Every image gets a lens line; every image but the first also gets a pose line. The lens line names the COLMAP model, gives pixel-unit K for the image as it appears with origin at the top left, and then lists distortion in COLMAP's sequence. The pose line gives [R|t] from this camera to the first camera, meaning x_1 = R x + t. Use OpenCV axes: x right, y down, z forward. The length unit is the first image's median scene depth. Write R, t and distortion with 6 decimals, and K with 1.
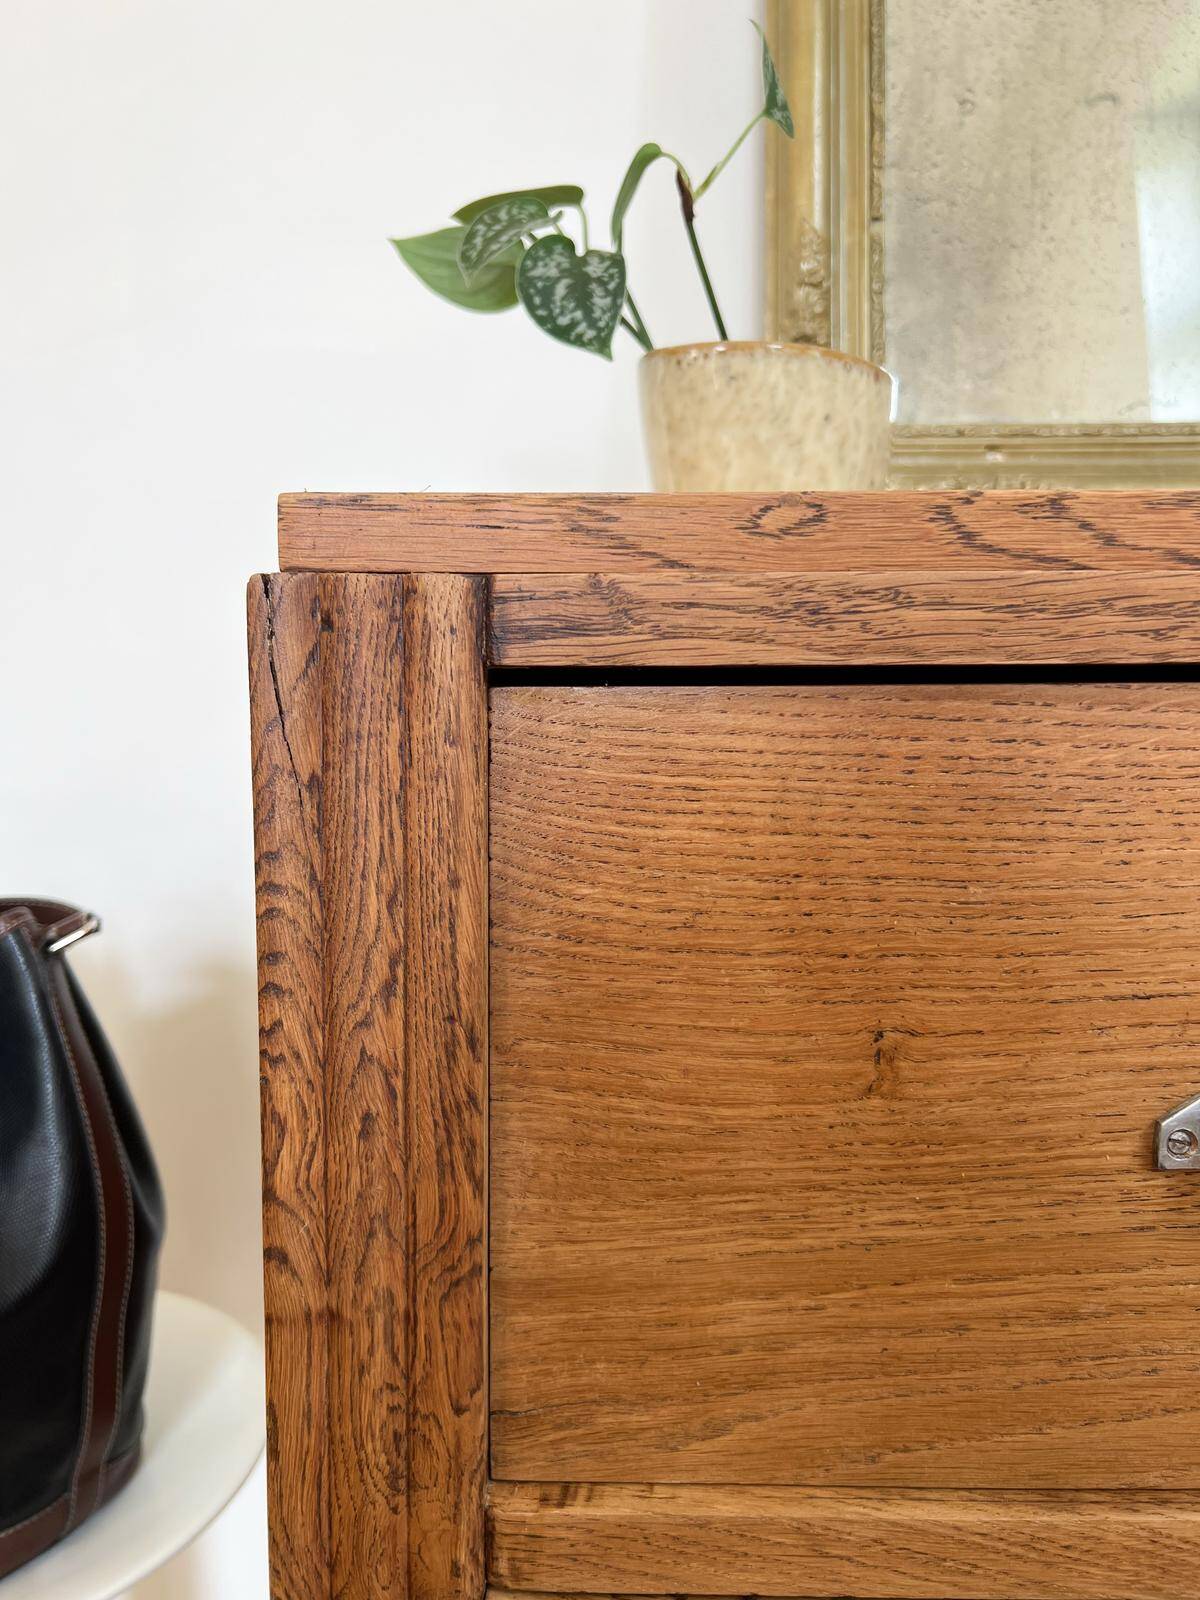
lens RADIAL K [[1220.5, 0, 596.2], [0, 1220.5, 805.0], [0, 0, 1]] dist [0.061046, -0.070747]
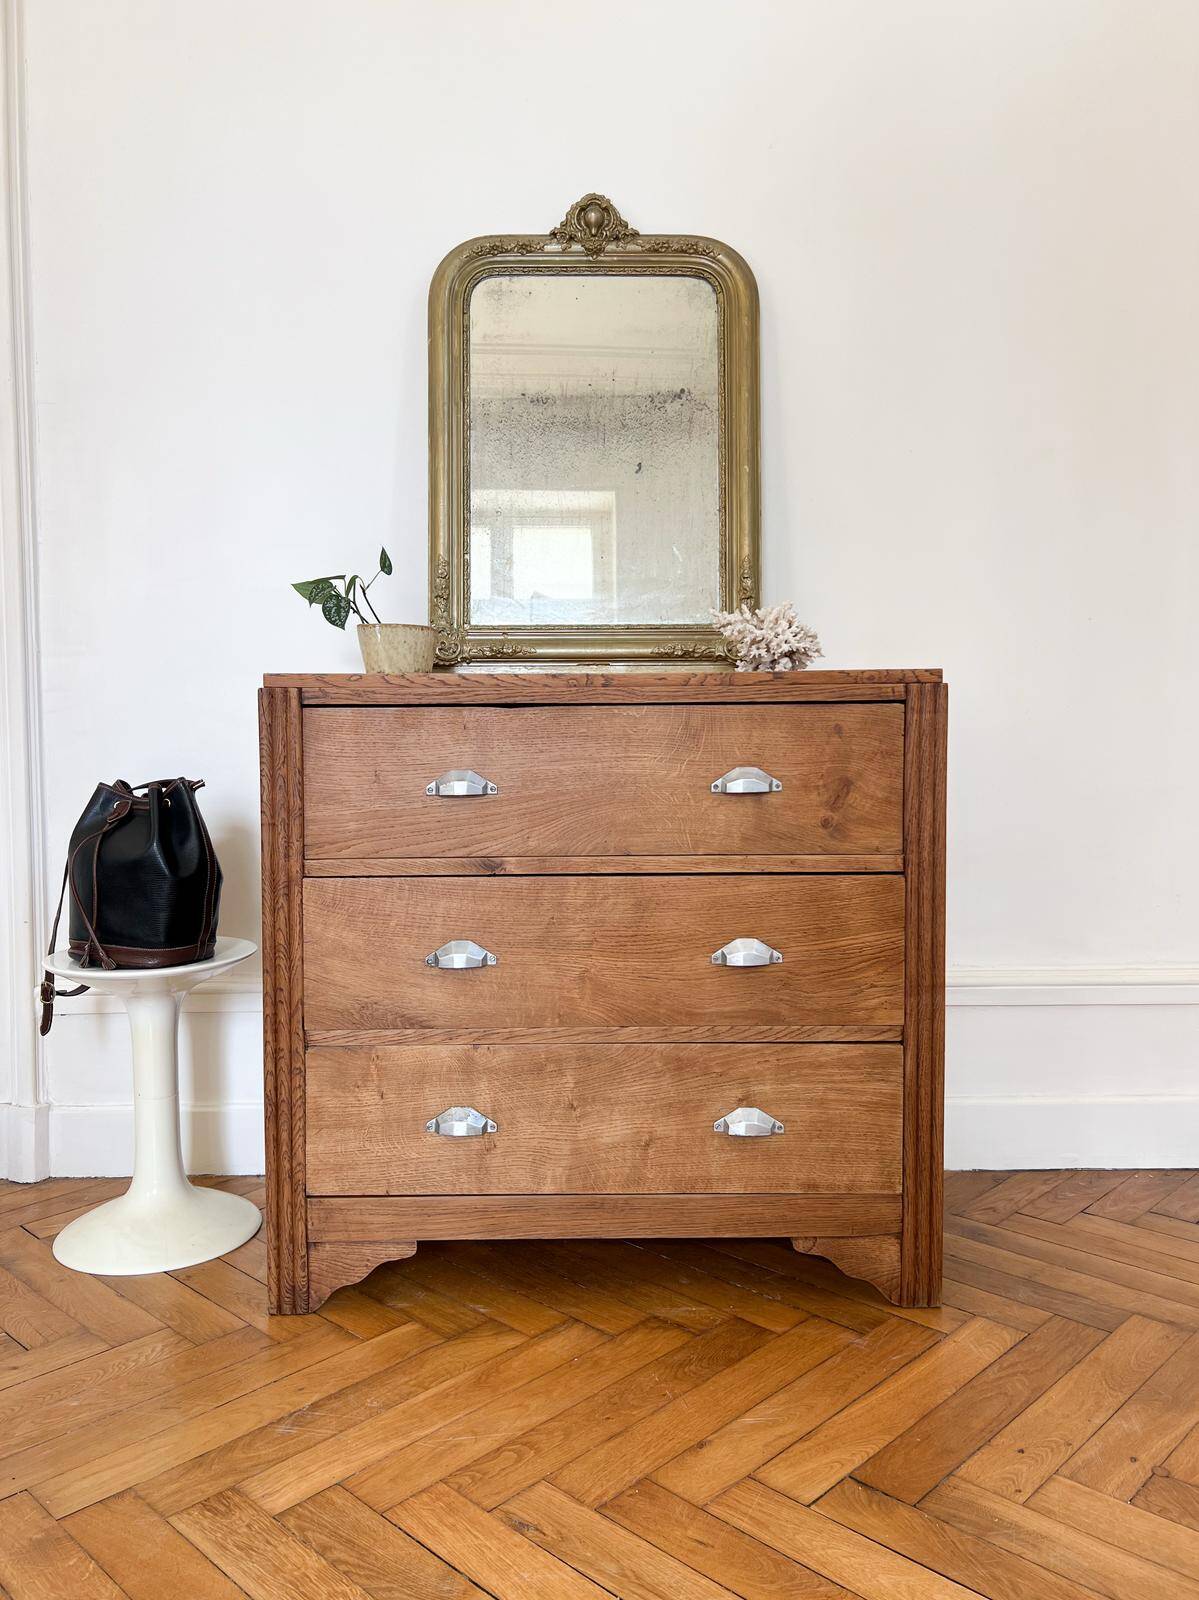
lens RADIAL K [[1199.3, 0, 600.3], [0, 1199.3, 802.6], [0, 0, 1]] dist [0.068765, -0.089570]
pose [[0.998997, -0.008145, 0.044034, 0.988225], [0.009816, 0.999234, -0.037880, 0.535842], [-0.043692, 0.038274, 0.998312, -4.355974]]
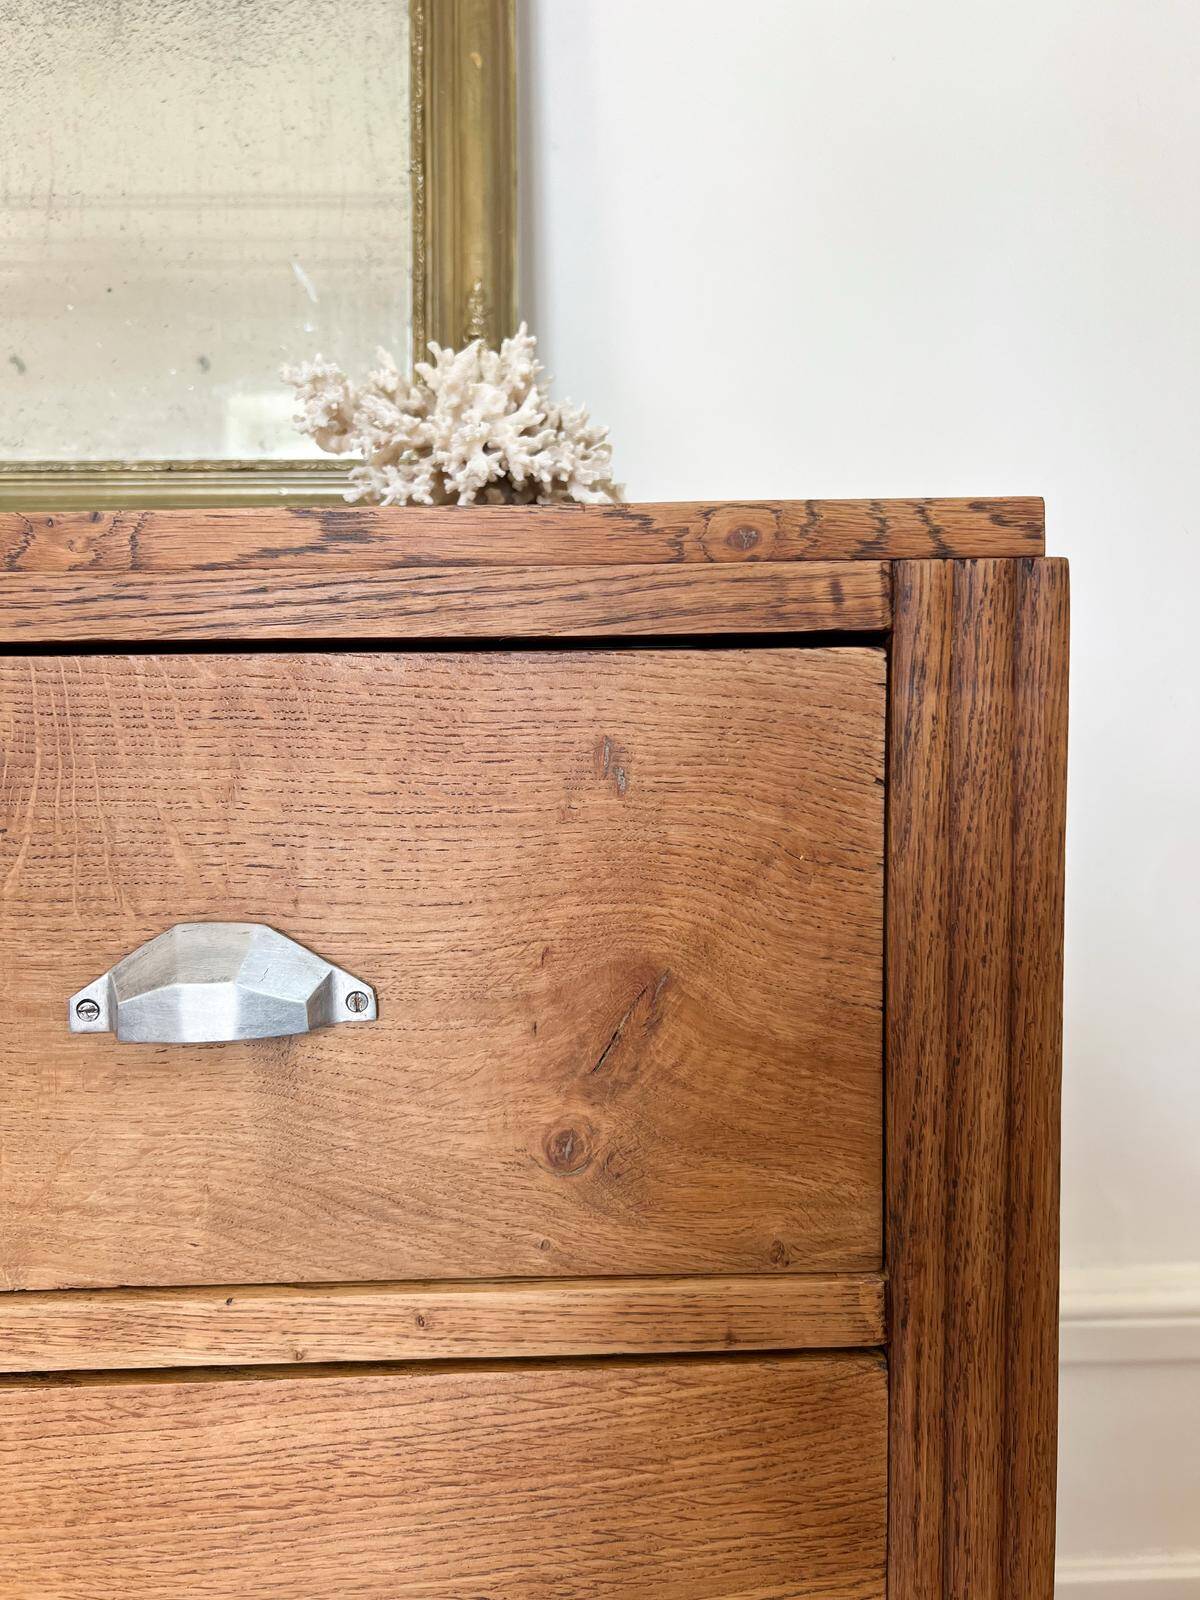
lens RADIAL K [[1220.5, 0, 596.2], [0, 1220.5, 805.0], [0, 0, 1]] dist [0.061046, -0.070747]
pose [[0.998079, -0.017504, 0.059427, 2.190909], [0.018784, 0.999602, -0.021059, 0.095278], [-0.059035, 0.022134, 0.998010, -0.368294]]
